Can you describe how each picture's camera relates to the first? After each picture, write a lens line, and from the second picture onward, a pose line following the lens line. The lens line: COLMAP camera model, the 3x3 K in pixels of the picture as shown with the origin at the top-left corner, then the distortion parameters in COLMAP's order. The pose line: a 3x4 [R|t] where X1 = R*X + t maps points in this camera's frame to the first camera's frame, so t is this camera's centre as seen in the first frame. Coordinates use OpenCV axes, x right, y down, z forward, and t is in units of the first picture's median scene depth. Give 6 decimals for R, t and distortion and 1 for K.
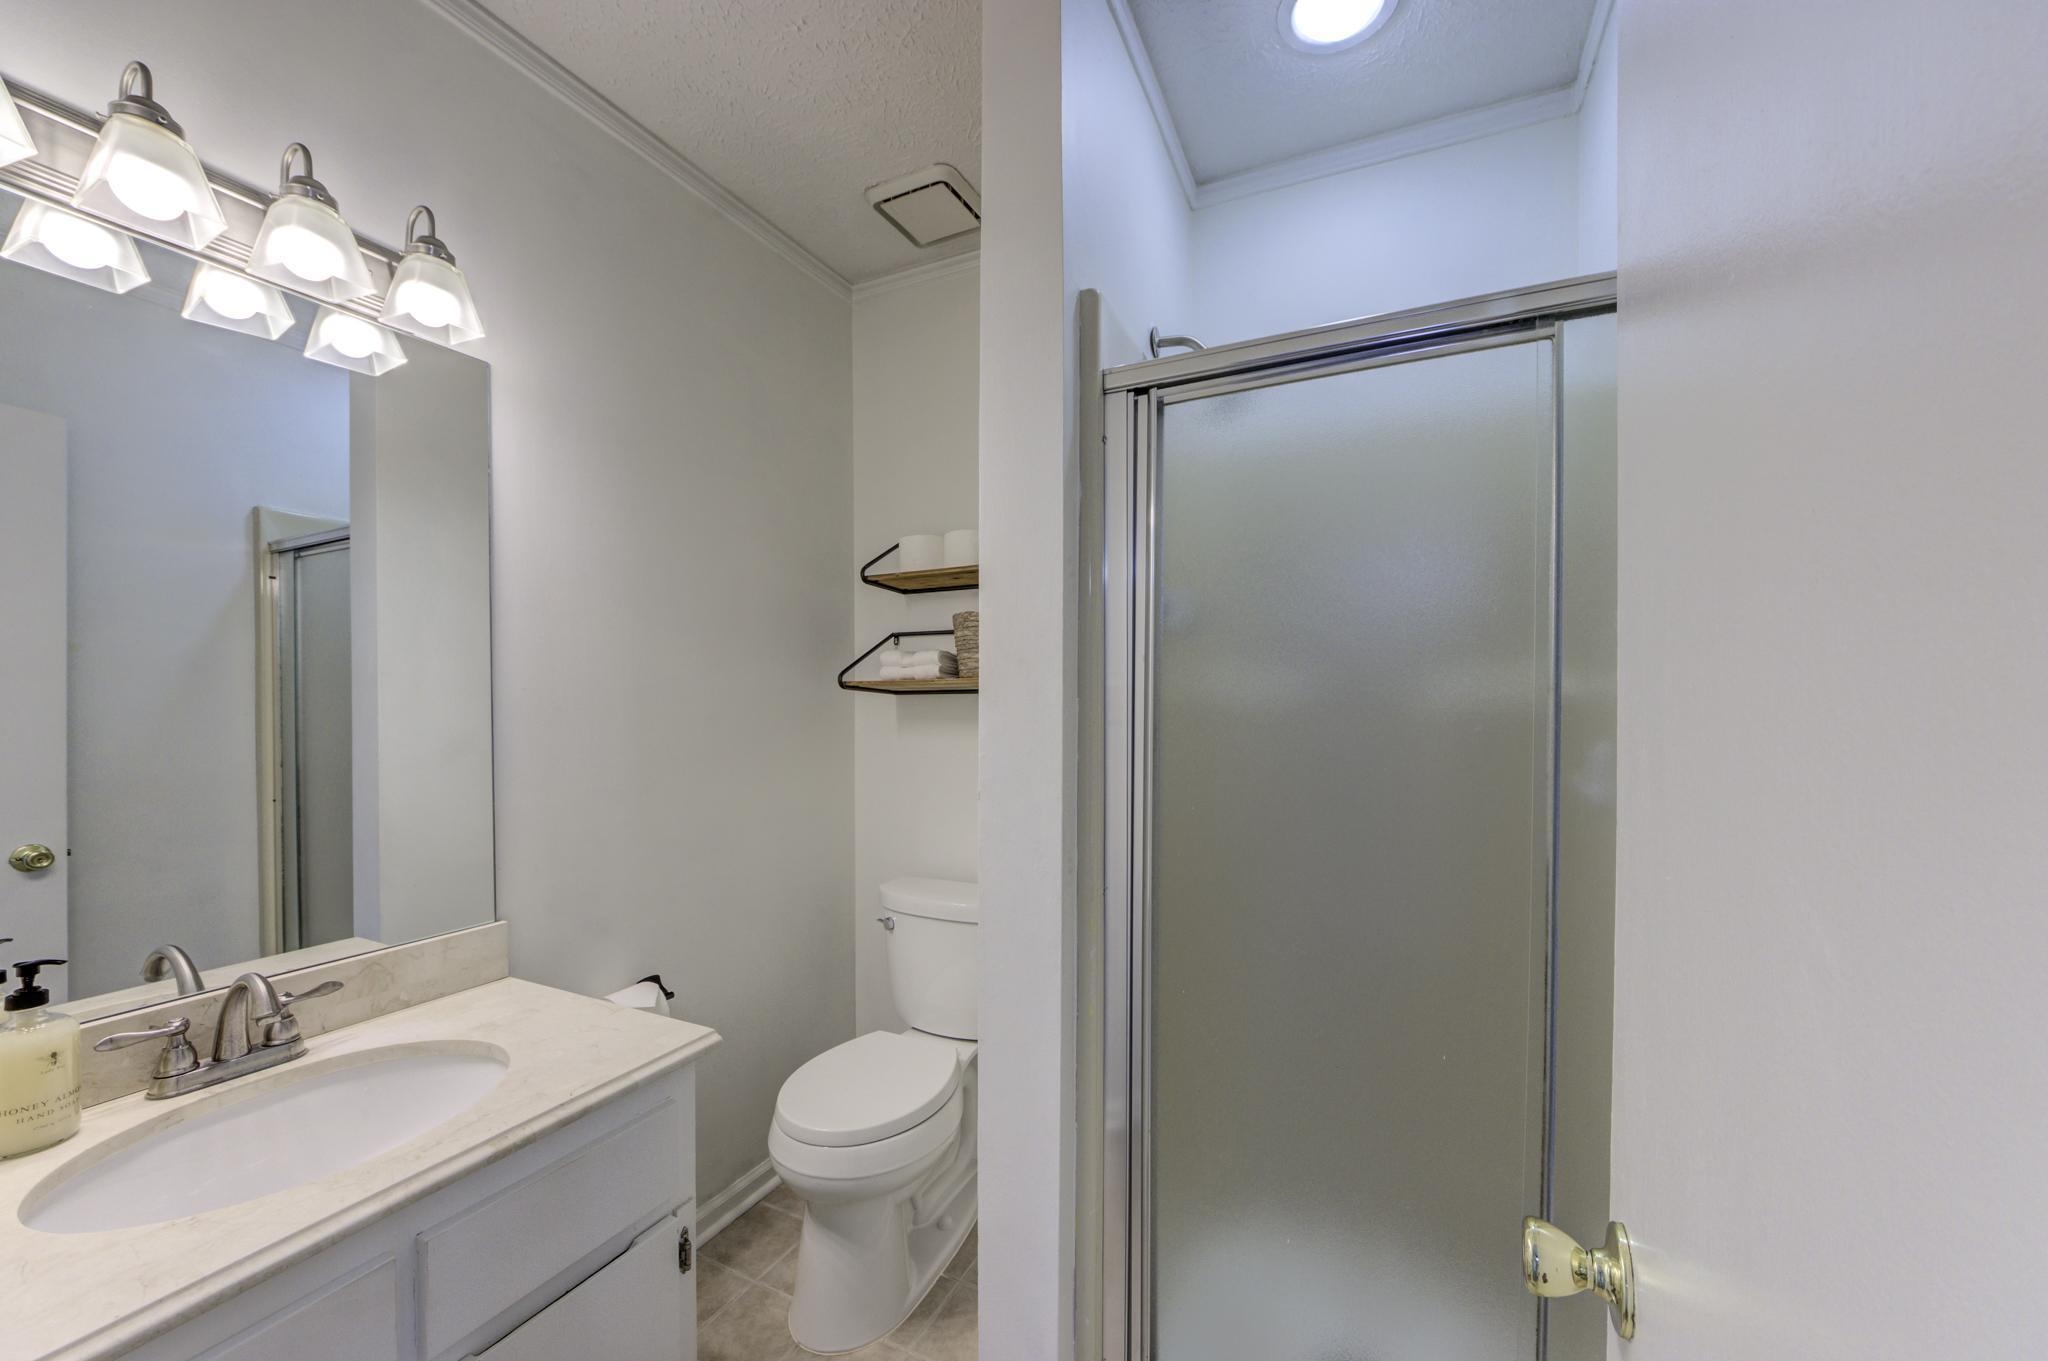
lens RADIAL K [[776.7, 0, 1022.9], [0, 776.7, 718.1], [0, 0, 1]] dist [-0.025566, 0.009534]
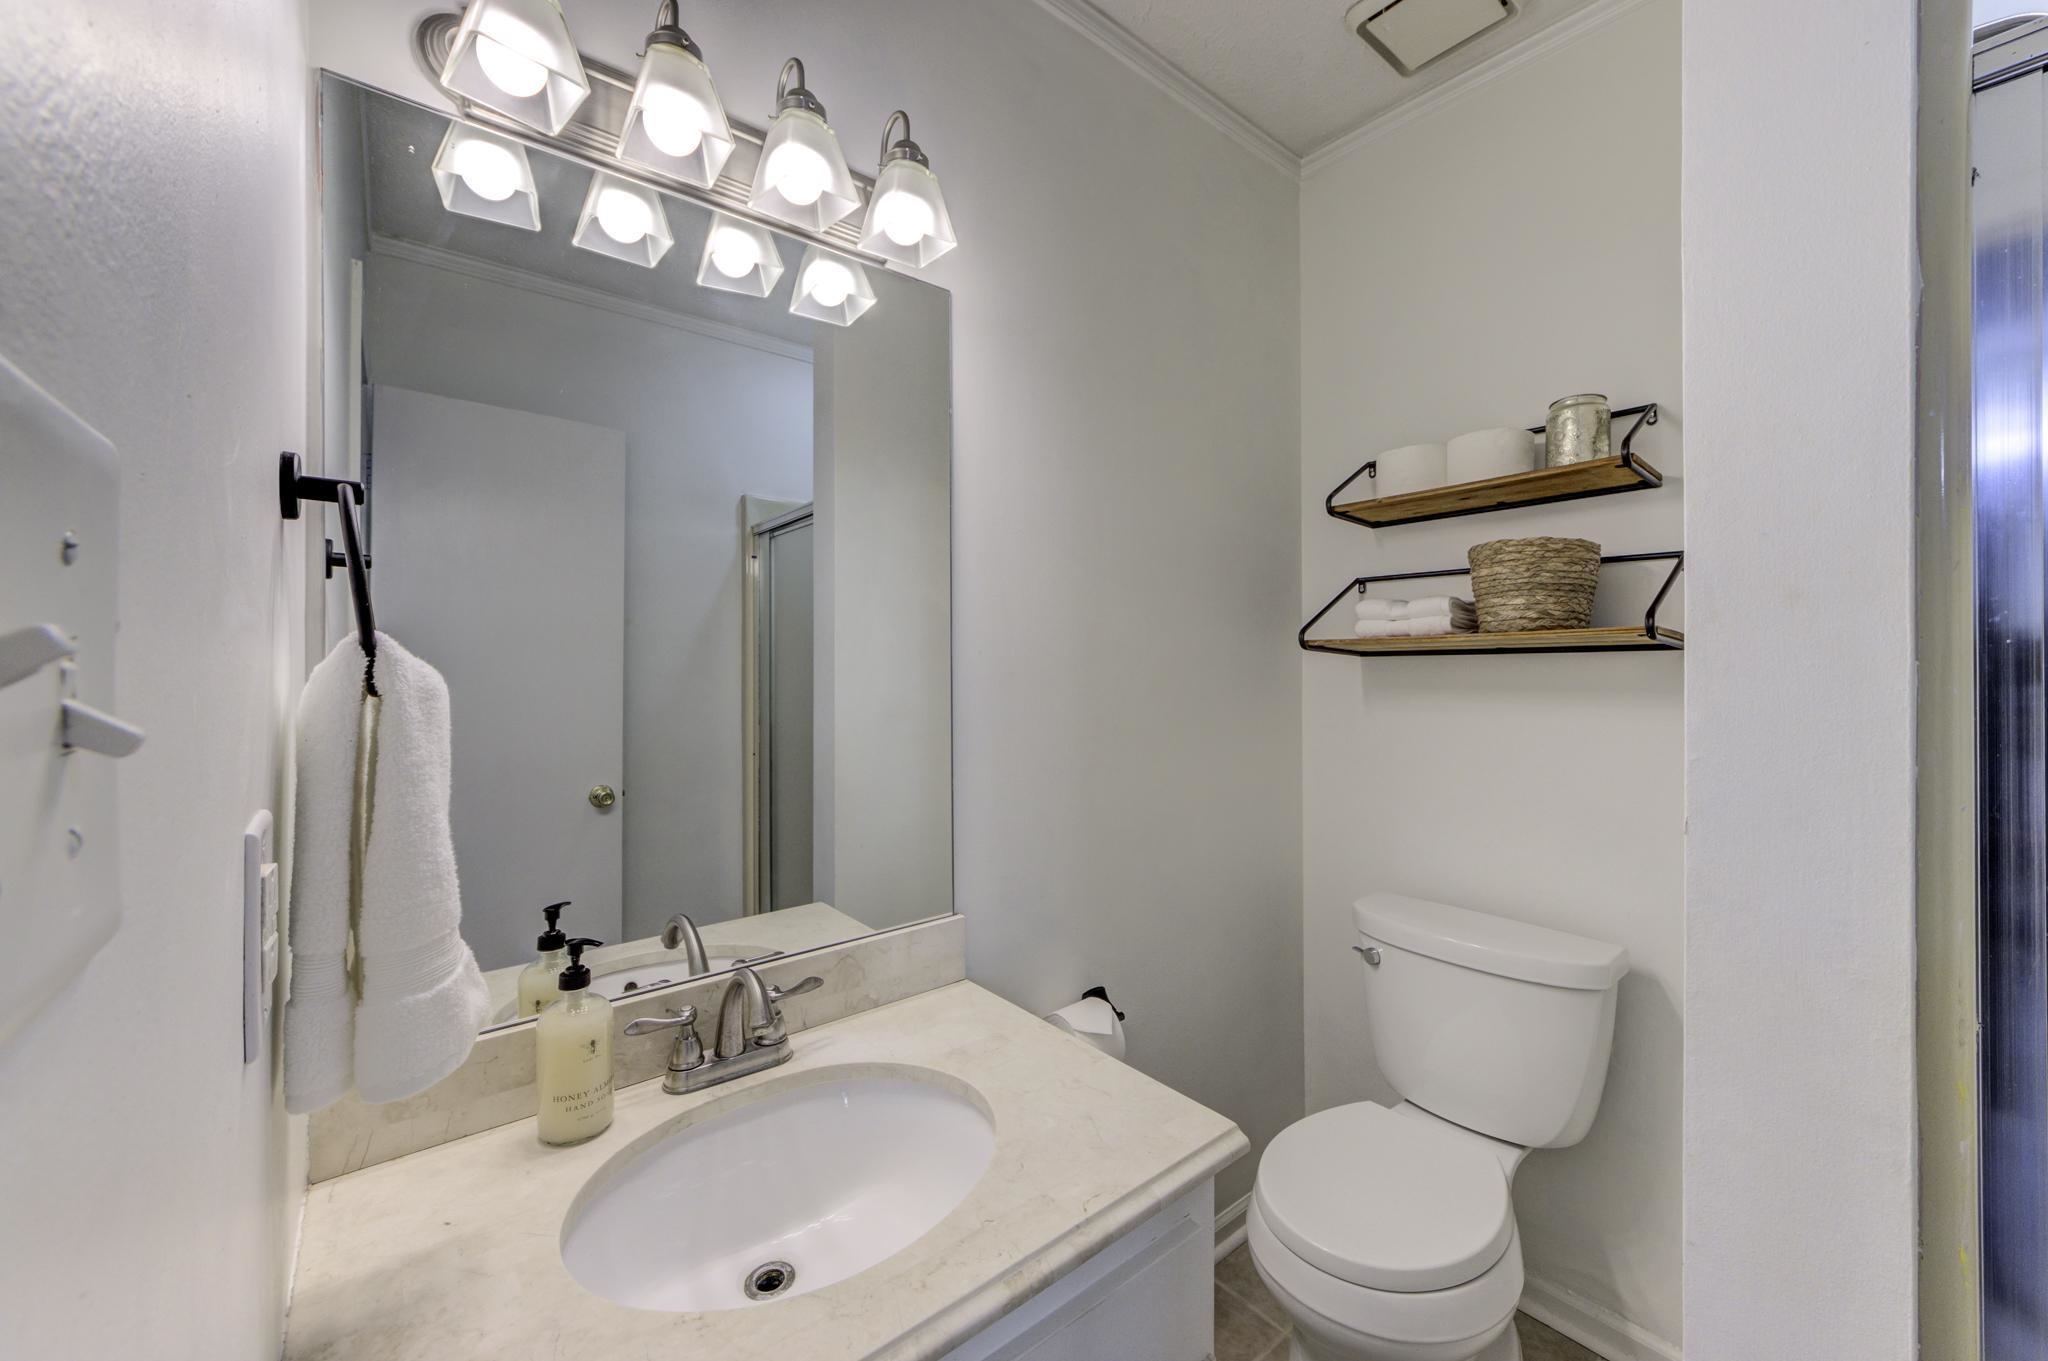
lens RADIAL K [[790.3, 0, 1030.2], [0, 790.3, 686.9], [0, 0, 1]] dist [0.000360, -0.000191]
pose [[0.908372, 0.011987, -0.417990, -0.285534], [-0.010856, 0.999928, 0.005084, -0.006895], [0.418021, -0.000080, 0.908437, 0.258981]]
